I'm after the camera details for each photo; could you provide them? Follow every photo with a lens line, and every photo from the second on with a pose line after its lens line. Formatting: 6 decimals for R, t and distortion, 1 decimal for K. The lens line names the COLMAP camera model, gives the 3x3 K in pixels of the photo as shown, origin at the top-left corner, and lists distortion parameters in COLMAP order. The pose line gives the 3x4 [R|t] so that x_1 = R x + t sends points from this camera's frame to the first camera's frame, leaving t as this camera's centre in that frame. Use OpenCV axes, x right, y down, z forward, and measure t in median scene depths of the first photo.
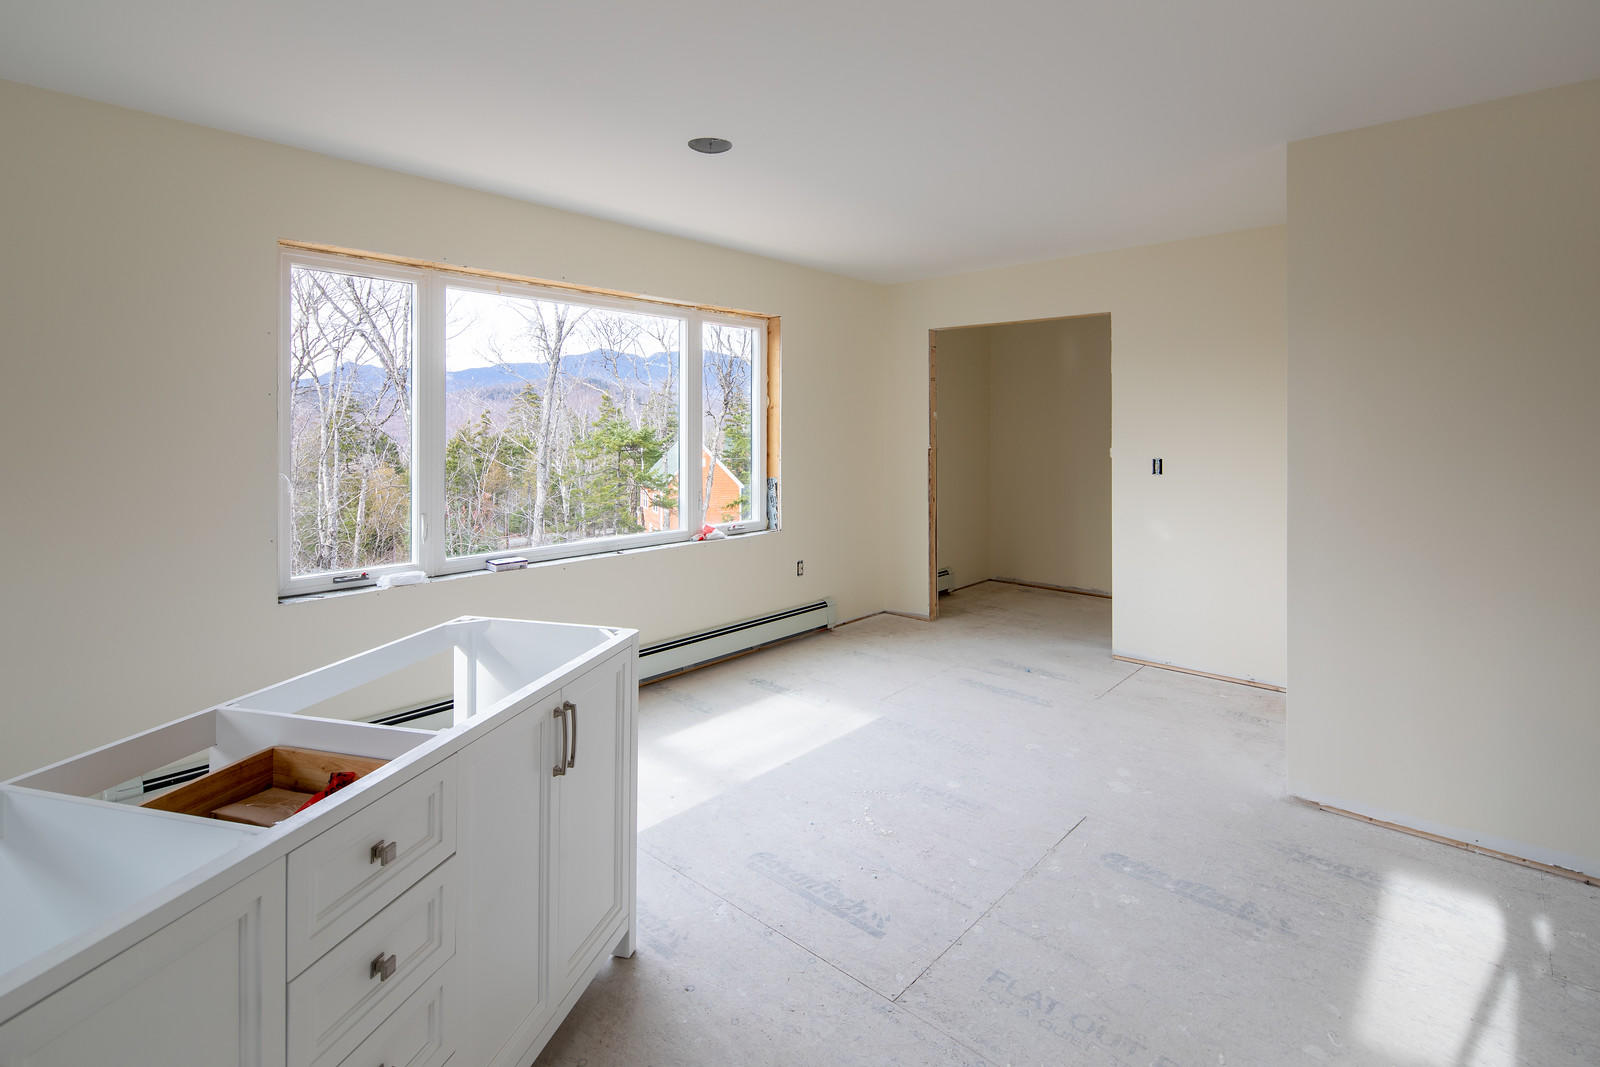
lens RADIAL K [[768.8, 0, 800.9], [0, 768.8, 437.6], [0, 0, 1]] dist [0.005325, -0.004520]
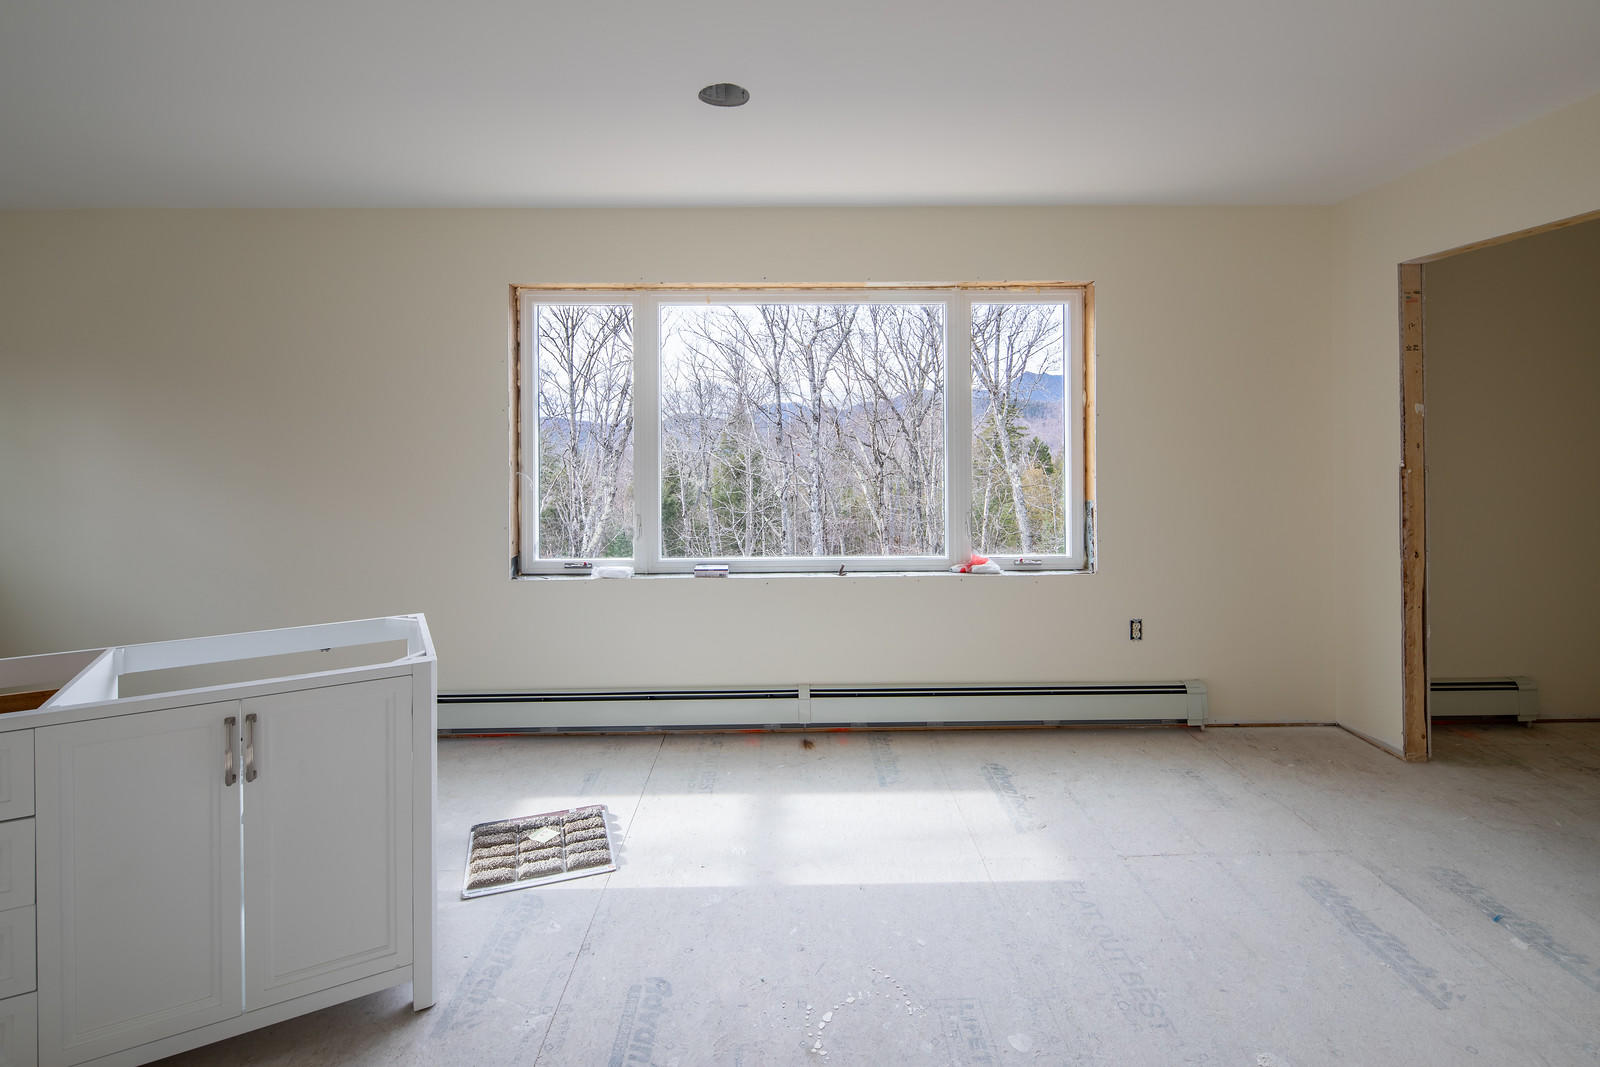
lens RADIAL K [[768.8, 0, 794.4], [0, 768.8, 436.3], [0, 0, 1]] dist [0.005325, -0.004520]
pose [[0.677882, -0.001267, -0.735170, 0.322404], [-0.002609, 0.999988, -0.004129, -0.006077], [0.735166, 0.004717, 0.677871, 0.295373]]
